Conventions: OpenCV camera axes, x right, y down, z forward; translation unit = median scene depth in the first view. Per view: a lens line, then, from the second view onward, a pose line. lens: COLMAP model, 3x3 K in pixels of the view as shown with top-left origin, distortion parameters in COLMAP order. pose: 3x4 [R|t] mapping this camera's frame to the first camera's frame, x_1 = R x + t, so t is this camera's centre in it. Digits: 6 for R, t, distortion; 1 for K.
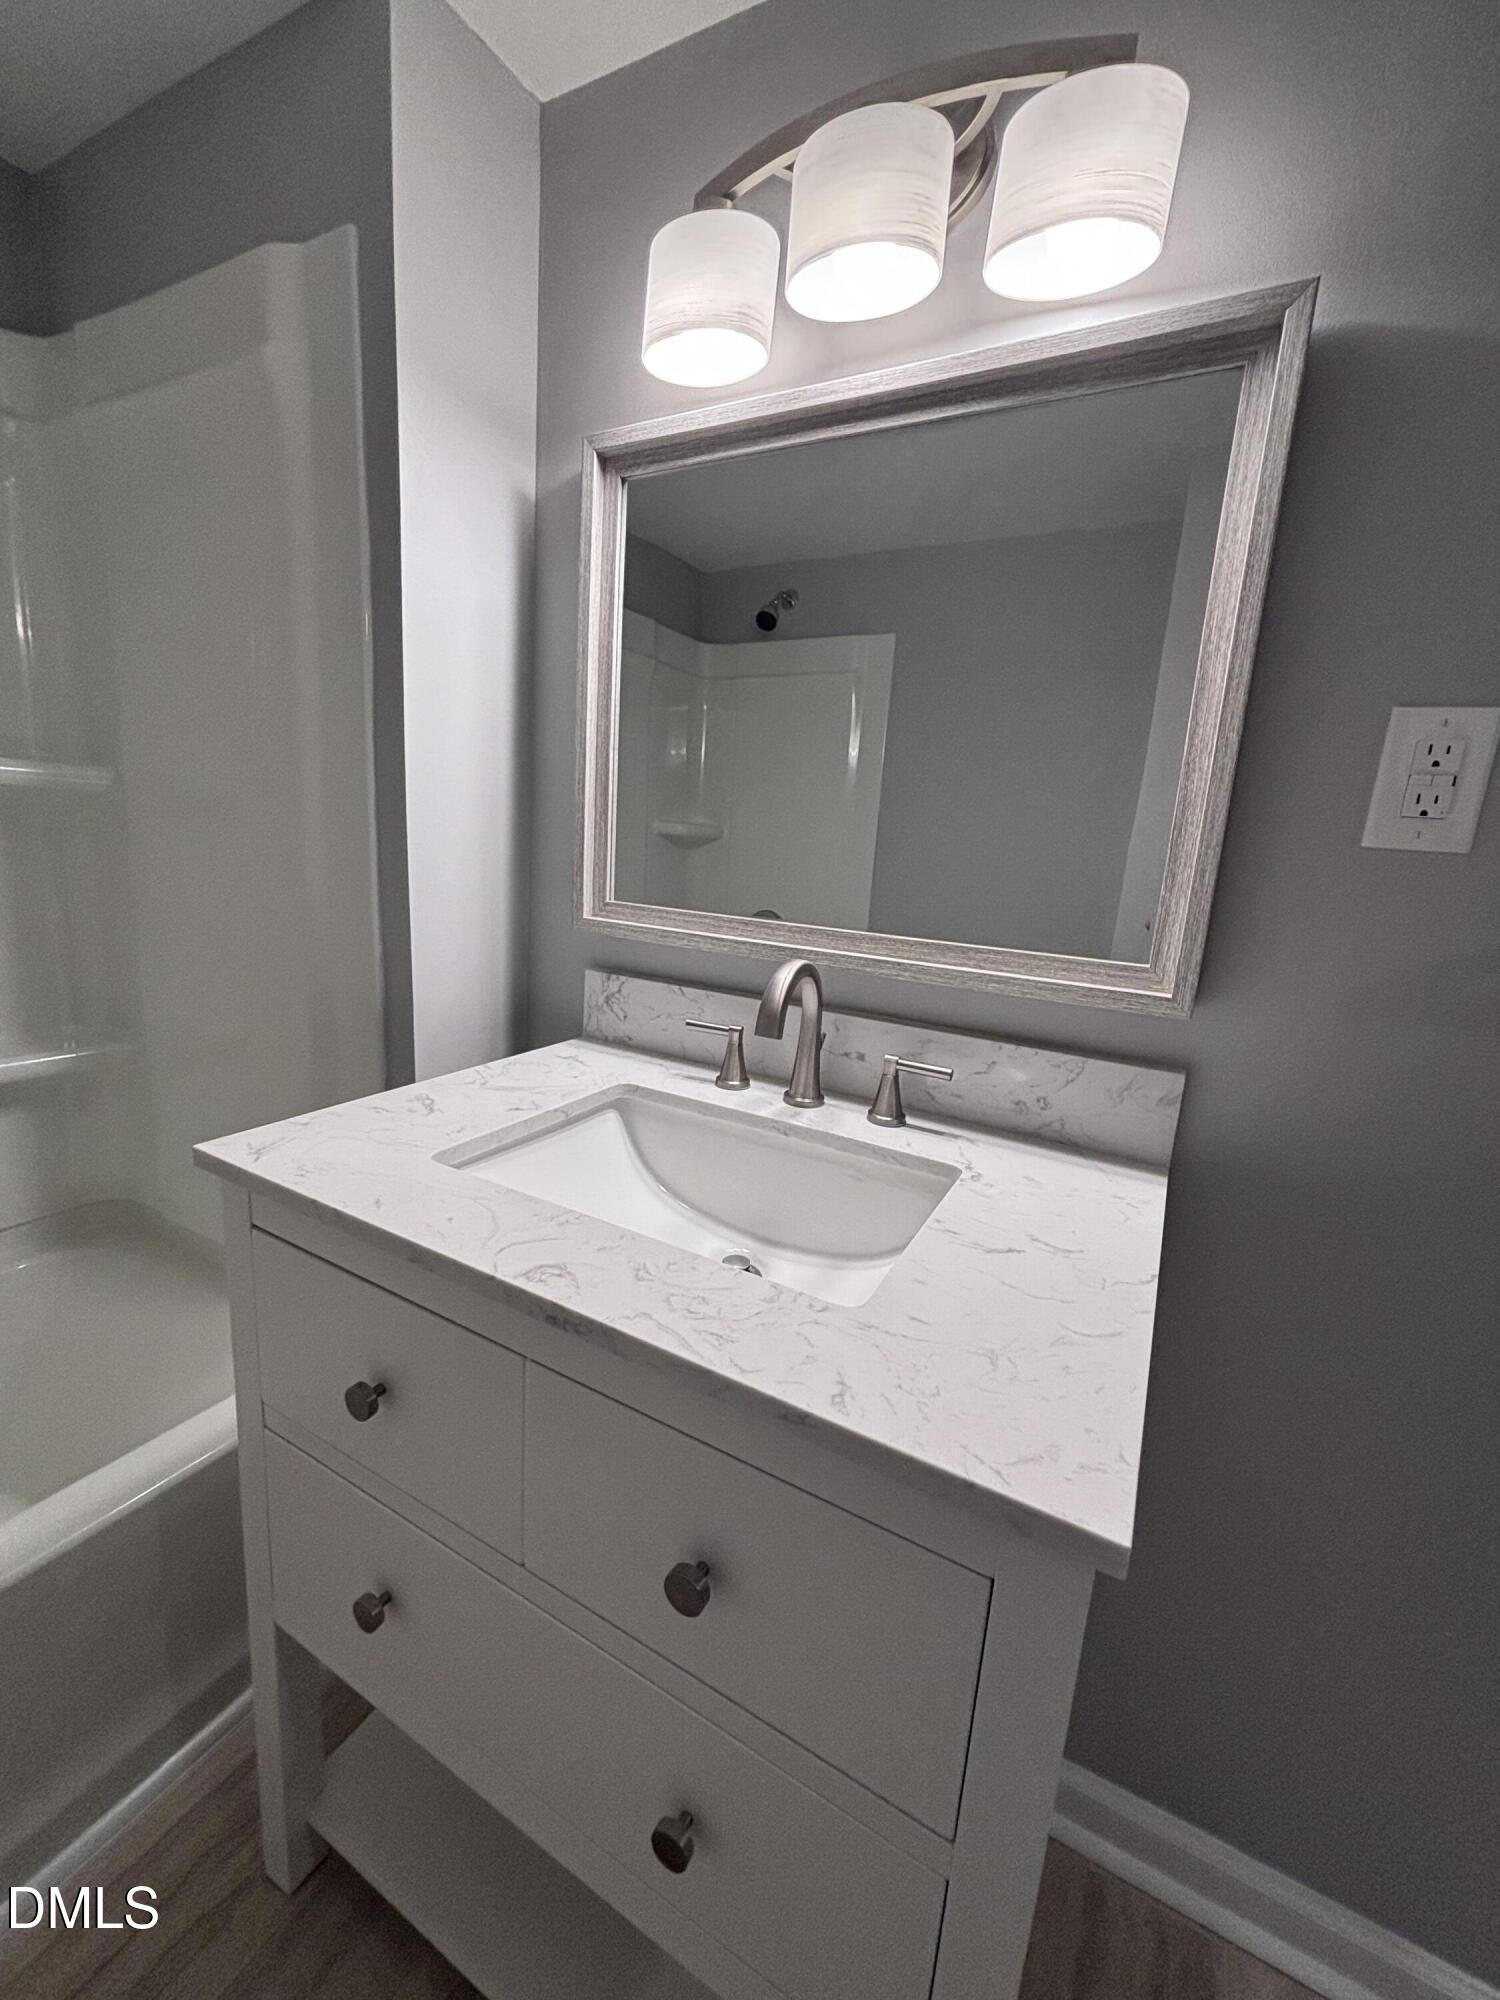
lens RADIAL K [[797.6, 0, 754.7], [0, 797.6, 1002.8], [0, 0, 1]] dist [-0.003351, 0.000526]
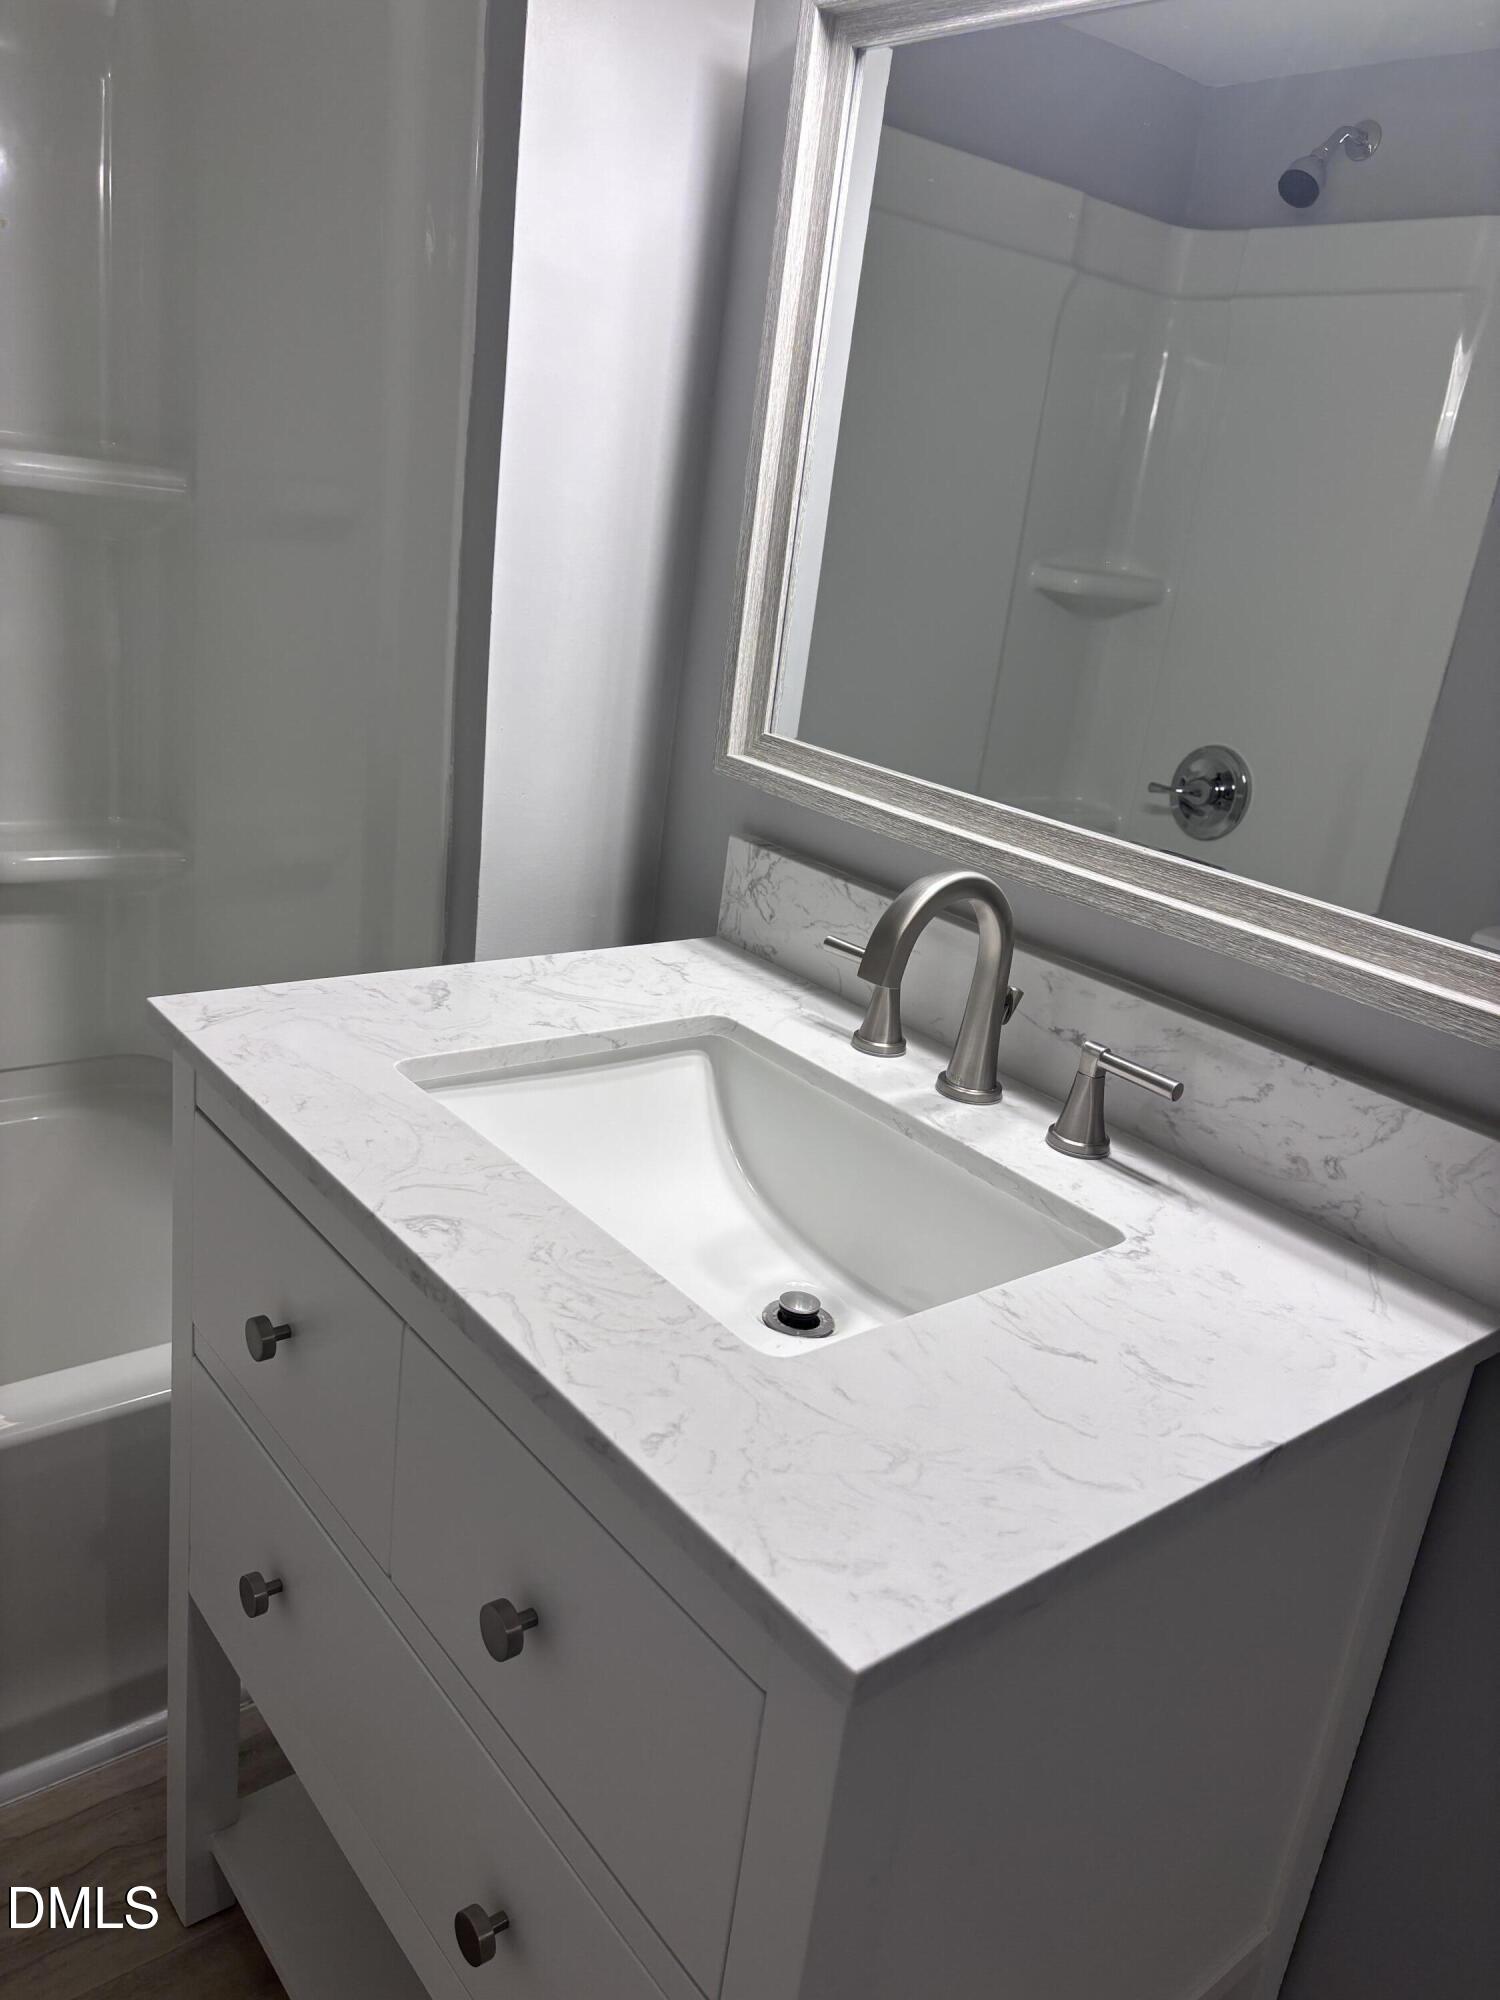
lens RADIAL K [[1494.8, 0, 769.0], [0, 1494.8, 1008.2], [0, 0, 1]] dist [0.024931, -0.033700]
pose [[0.926774, 0.168099, -0.335907, 0.314689], [-0.137626, 0.984047, 0.112738, -0.055543], [0.349499, -0.058253, 0.935124, -0.167337]]
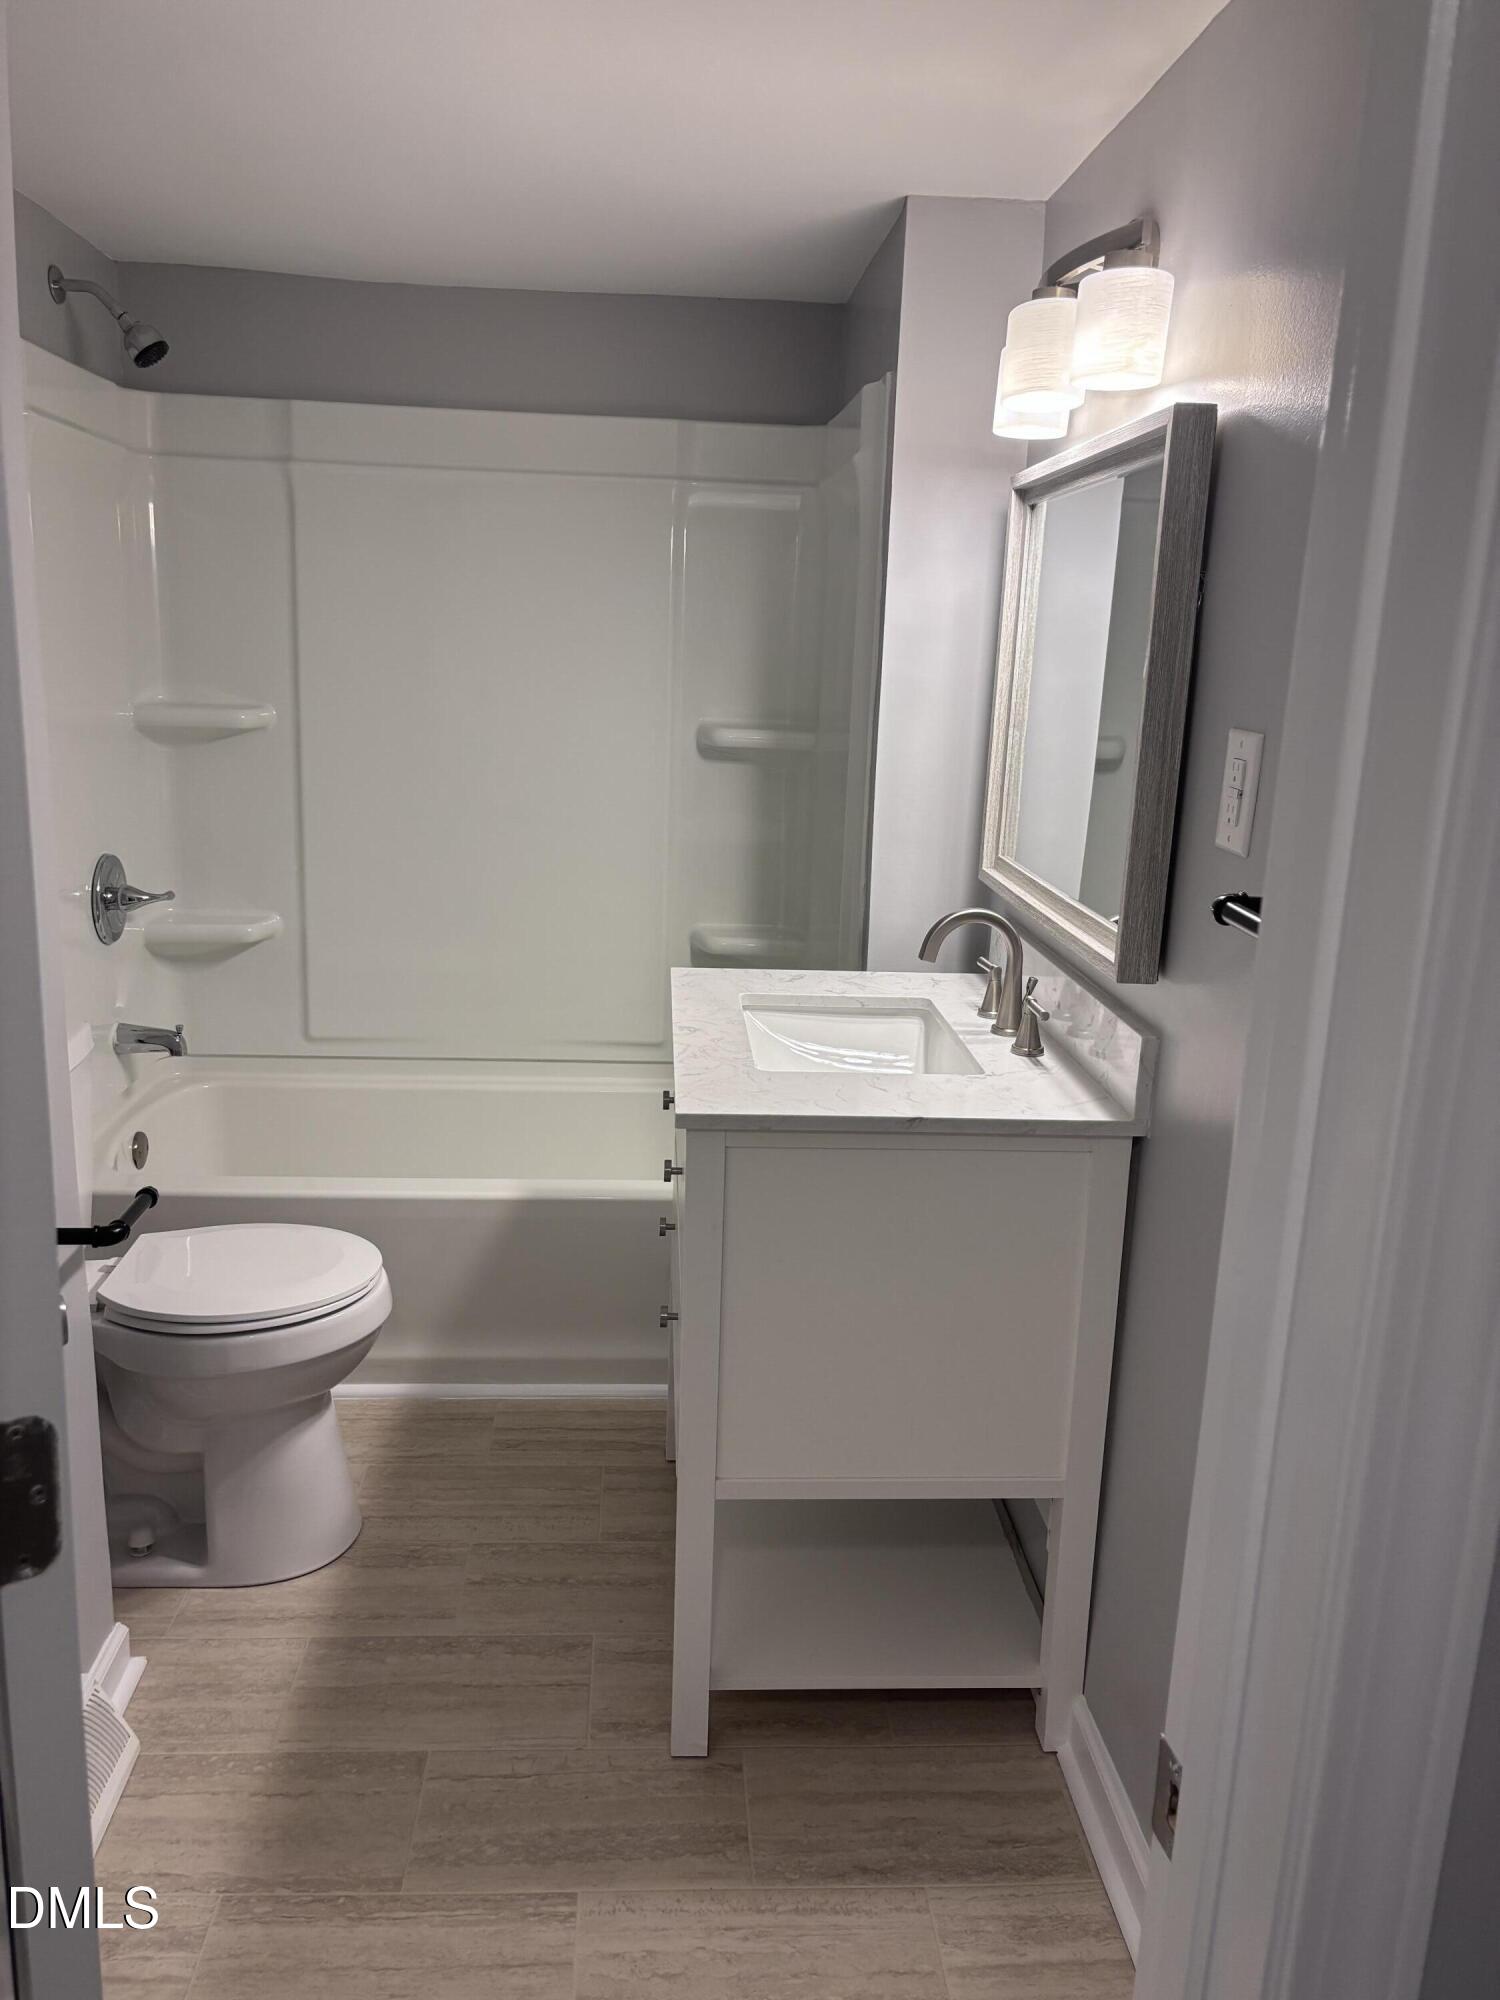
lens RADIAL K [[1494.8, 0, 741.1], [0, 1494.8, 999.1], [0, 0, 1]] dist [0.024931, -0.033700]
pose [[0.520070, 0.147941, -0.841214, 1.776534], [-0.176760, 0.982206, 0.063456, 0.005621], [0.835634, 0.115692, 0.536966, -0.539943]]
